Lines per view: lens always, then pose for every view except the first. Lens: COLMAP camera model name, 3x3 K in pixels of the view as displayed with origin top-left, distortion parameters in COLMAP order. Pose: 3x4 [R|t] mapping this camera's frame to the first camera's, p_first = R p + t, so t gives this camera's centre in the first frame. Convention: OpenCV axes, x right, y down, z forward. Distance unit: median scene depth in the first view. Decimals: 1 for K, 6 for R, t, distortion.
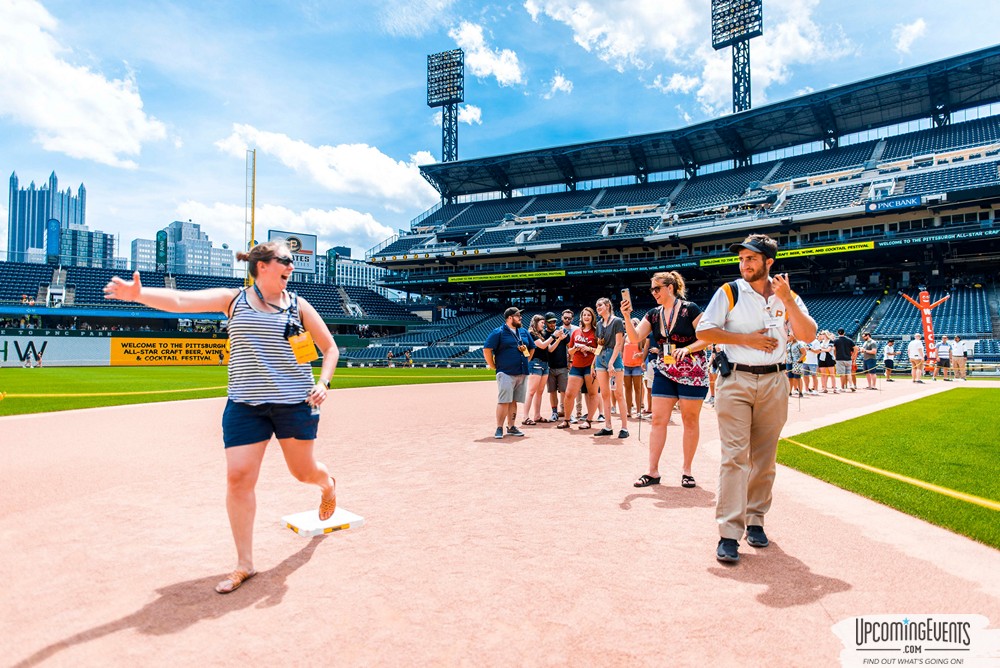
lens RADIAL K [[516.2, 0, 491.2], [0, 516.2, 337.3], [0, 0, 1]] dist [-0.012599, 0.003580]
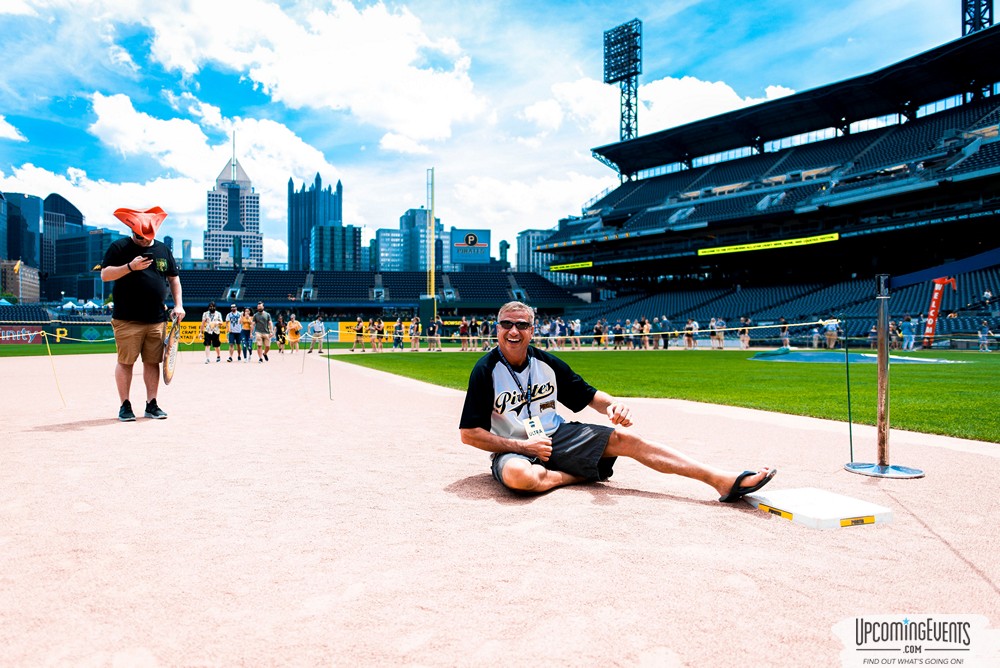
lens RADIAL K [[619.7, 0, 498.2], [0, 619.7, 333.4], [0, 0, 1]] dist [0.001945, 0.000786]
pose [[0.905986, -0.002782, -0.423298, 0.203138], [0.015044, 0.999558, 0.025628, -0.002271], [0.423040, -0.029587, 0.905628, -0.193763]]
